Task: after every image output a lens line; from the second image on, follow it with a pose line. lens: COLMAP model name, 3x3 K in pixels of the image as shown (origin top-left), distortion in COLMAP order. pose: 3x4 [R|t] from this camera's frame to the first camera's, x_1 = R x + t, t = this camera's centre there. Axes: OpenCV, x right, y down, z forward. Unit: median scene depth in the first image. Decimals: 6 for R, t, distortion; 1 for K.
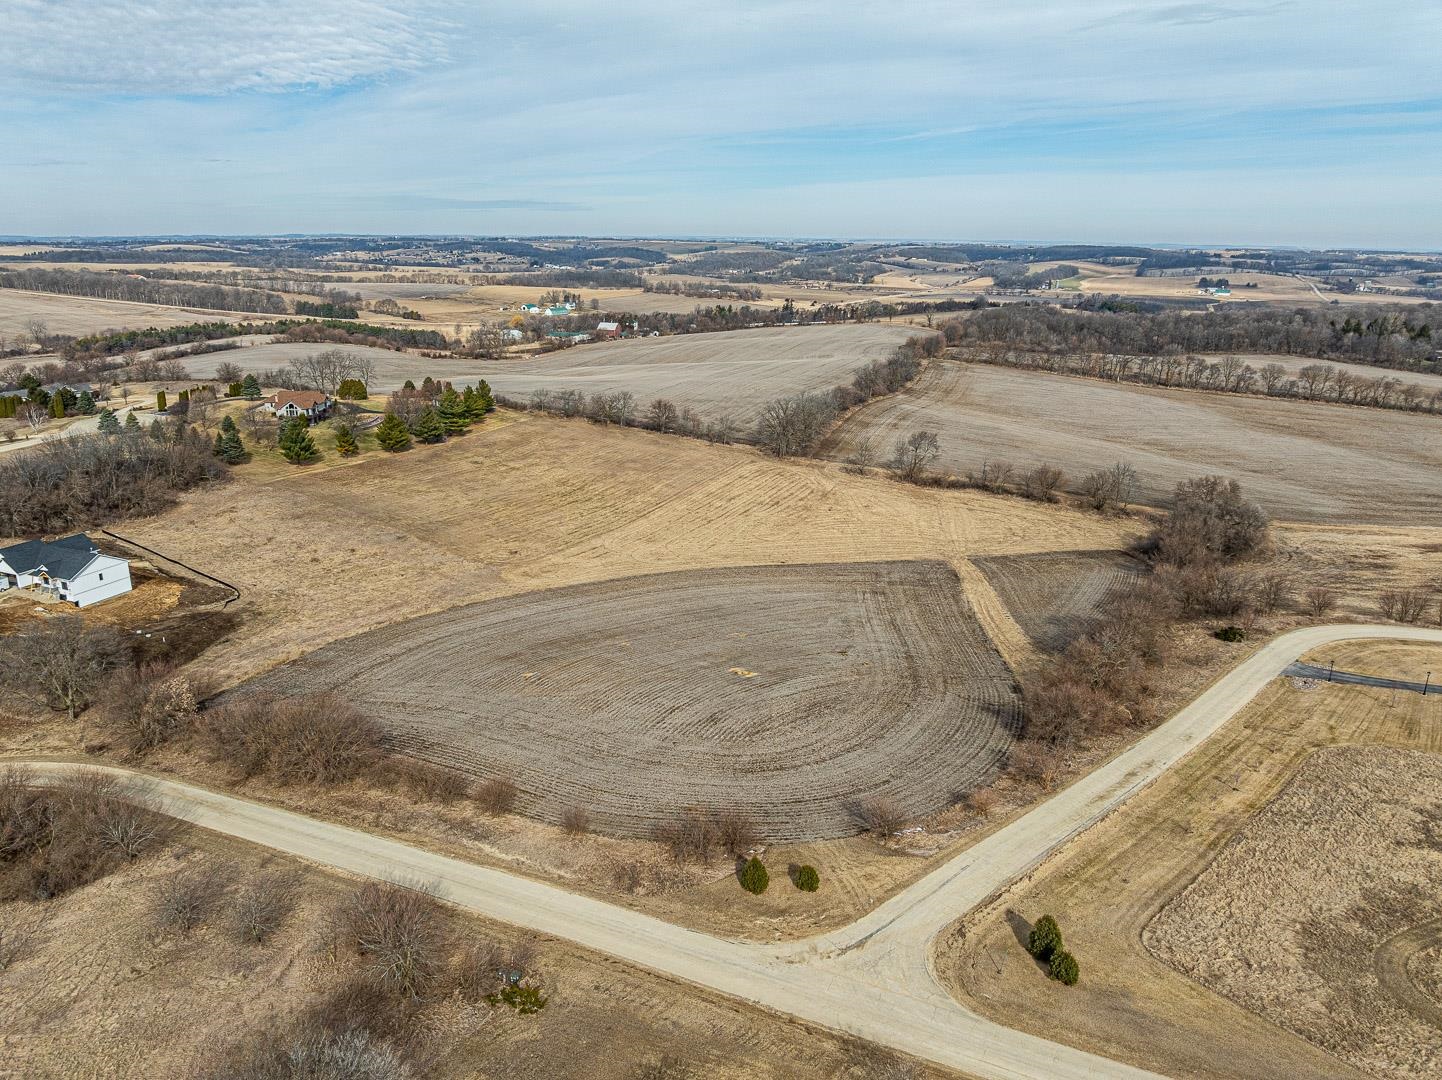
lens RADIAL K [[1013.9, 0, 720.1], [0, 1013.9, 529.6], [0, 0, 1]] dist [-0.036031, -0.006338]
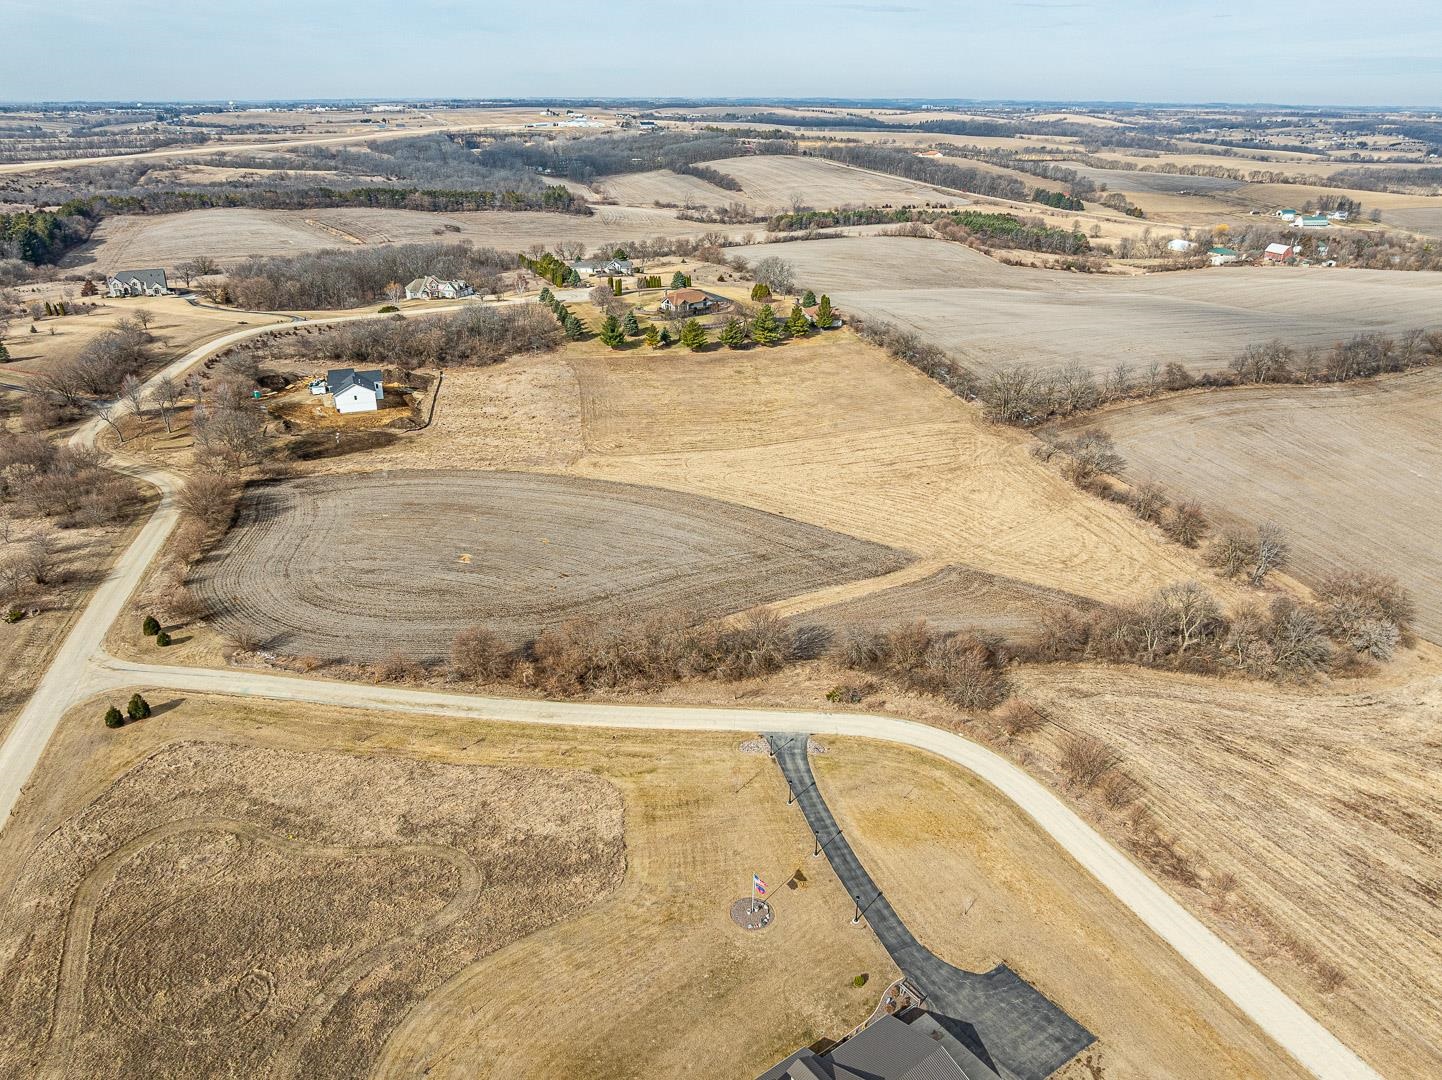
lens RADIAL K [[1013.2, 0, 721.0], [0, 1013.2, 540.0], [0, 0, 1]] dist [-0.042397, 0.005908]
pose [[0.681104, 0.292343, -0.671292, 0.606020], [-0.203861, 0.956295, 0.209619, -0.123766], [0.703234, -0.005923, 0.710934, 0.145532]]
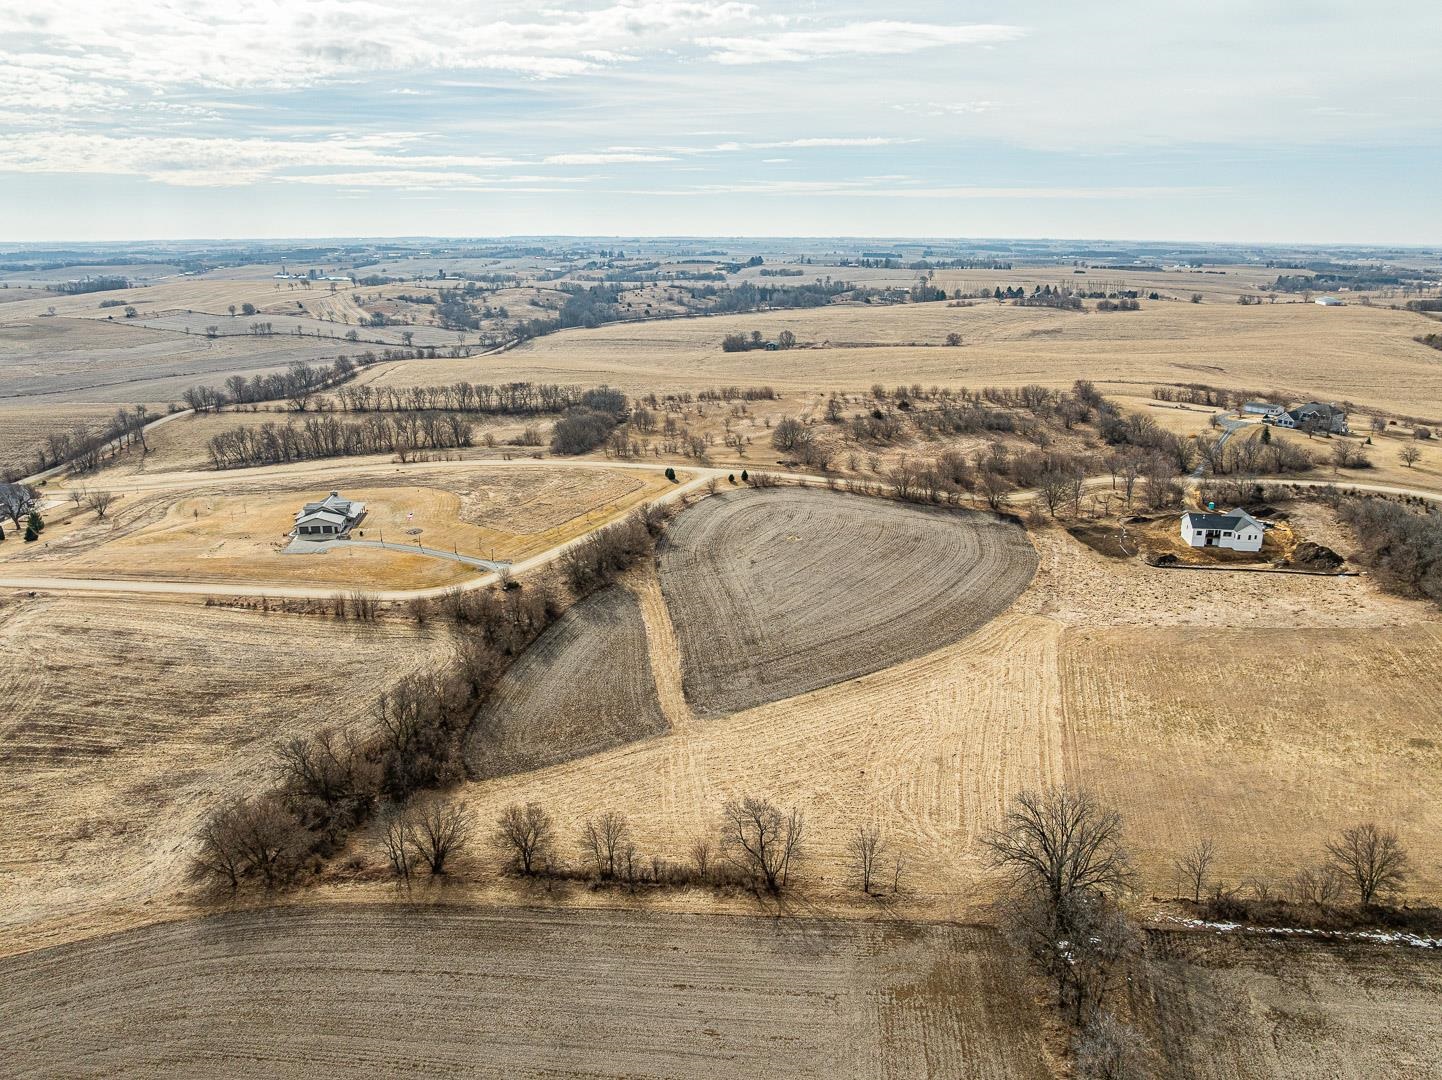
lens RADIAL K [[1015.6, 0, 721.0], [0, 1015.6, 540.0], [0, 0, 1]] dist [-0.048259, 0.017922]
pose [[-0.970934, 0.060927, -0.231461, 0.328252], [-0.075060, 0.840762, 0.536176, -0.479068], [0.227271, 0.537965, -0.811752, 1.354163]]
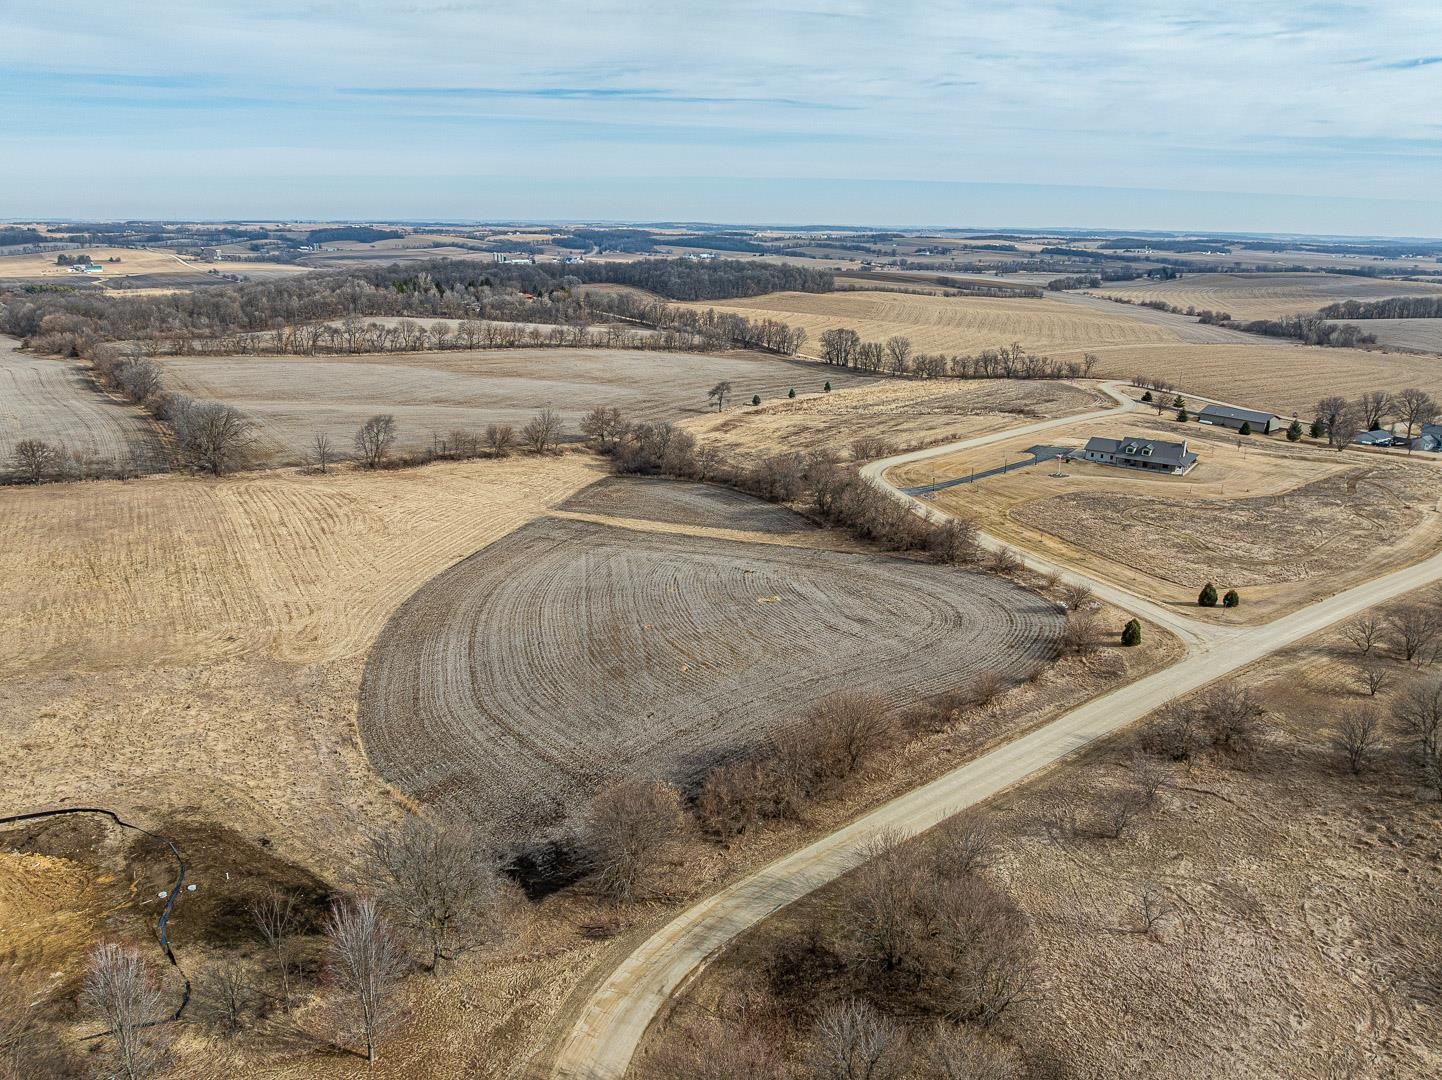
lens RADIAL K [[1015.6, 0, 721.0], [0, 1015.6, 540.0], [0, 0, 1]] dist [-0.048259, 0.017922]
pose [[0.480854, -0.266322, 0.835376, -0.499071], [0.236131, 0.956888, 0.169140, -0.069964], [-0.844406, 0.115926, 0.523010, 0.226745]]
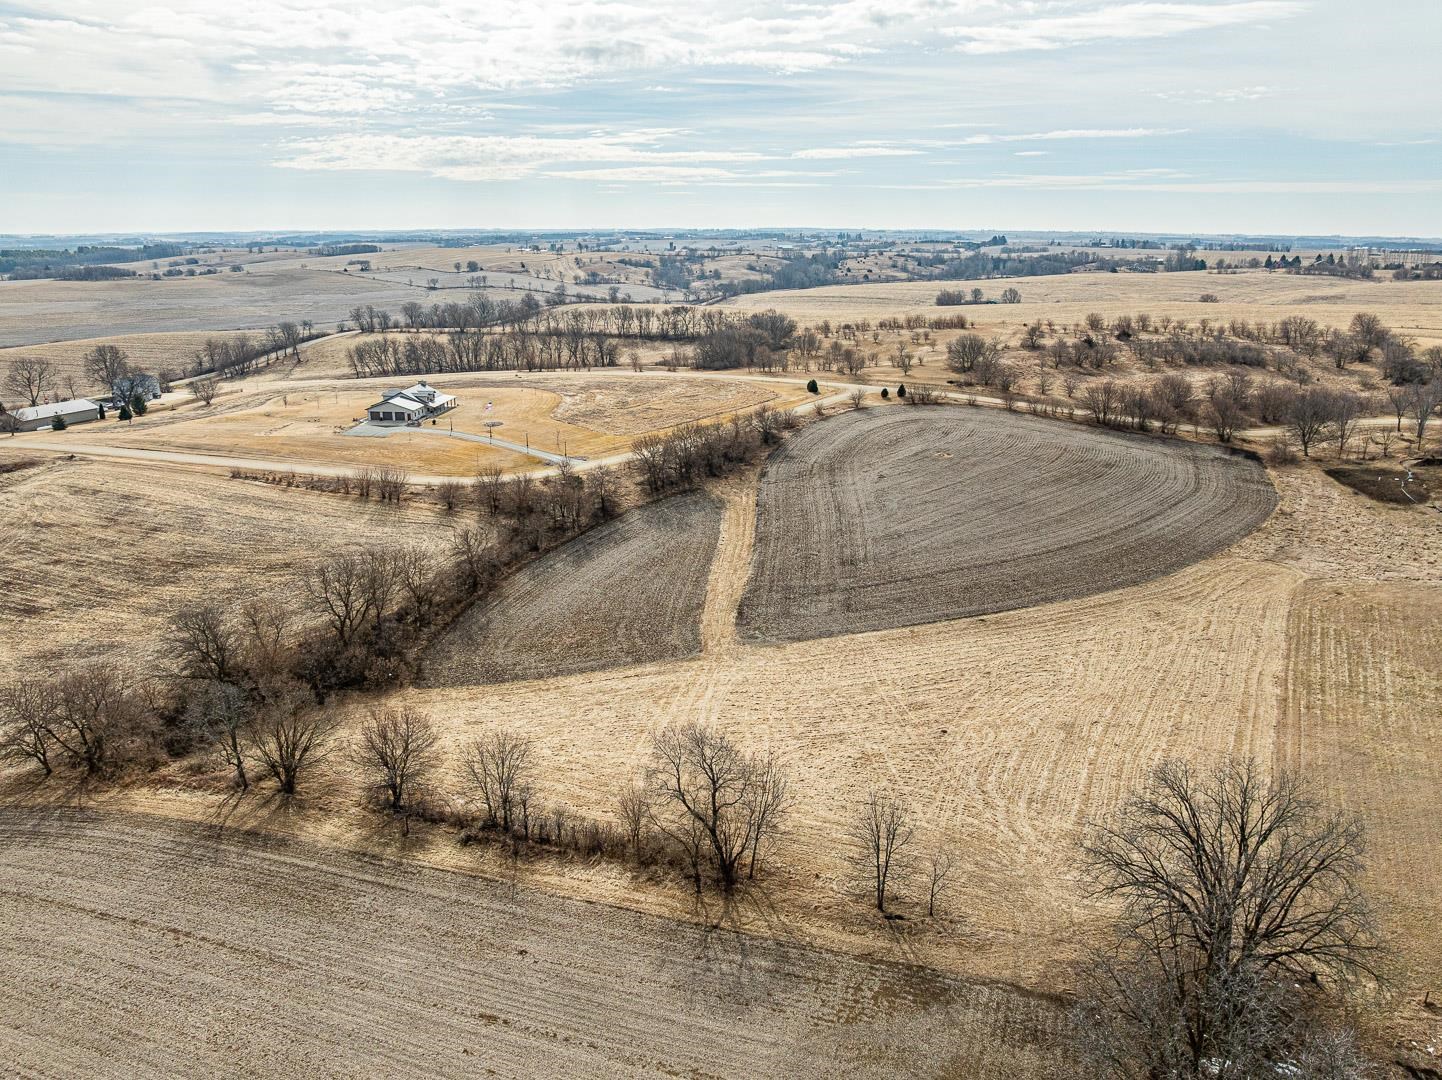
lens RADIAL K [[1023.4, 0, 722.0], [0, 1023.4, 520.5], [0, 0, 1]] dist [-0.043009, 0.005791]
pose [[-0.999904, -0.007931, -0.011381, 0.199850], [-0.012782, 0.845468, 0.533874, -0.318247], [0.005388, 0.533968, -0.845488, 1.245040]]
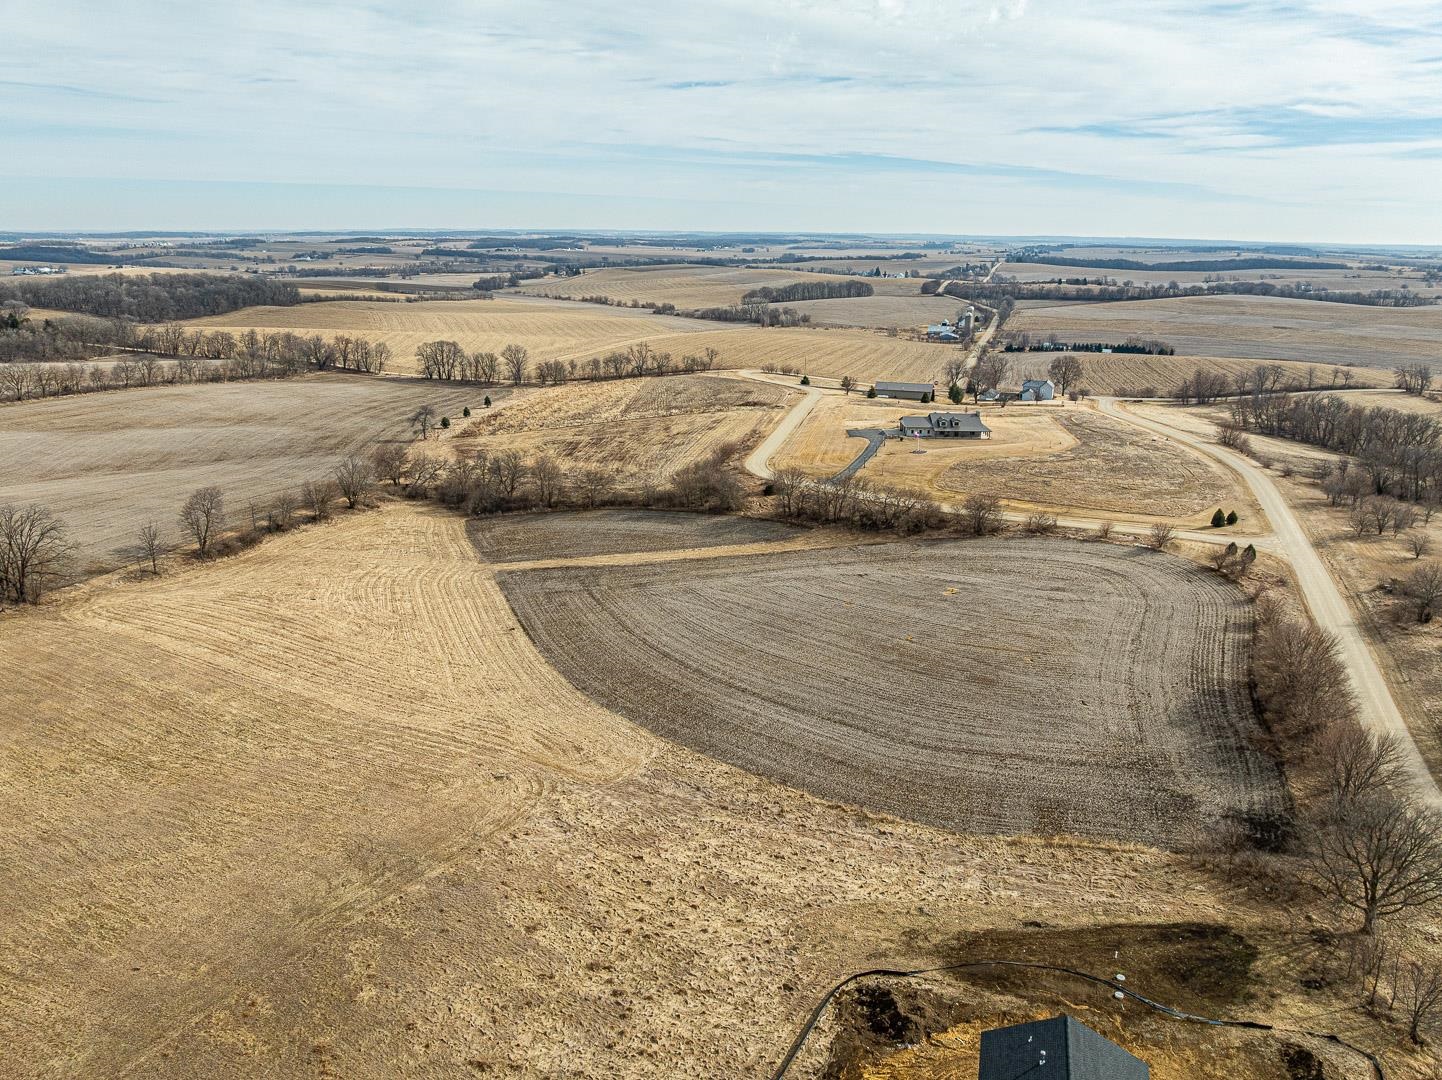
lens RADIAL K [[1023.4, 0, 722.0], [0, 1023.4, 520.5], [0, 0, 1]] dist [-0.043009, 0.005791]
pose [[-0.107281, -0.281893, 0.953429, -0.581573], [0.266588, 0.915691, 0.300732, -0.203248], [-0.957821, 0.286436, -0.023087, 0.665120]]
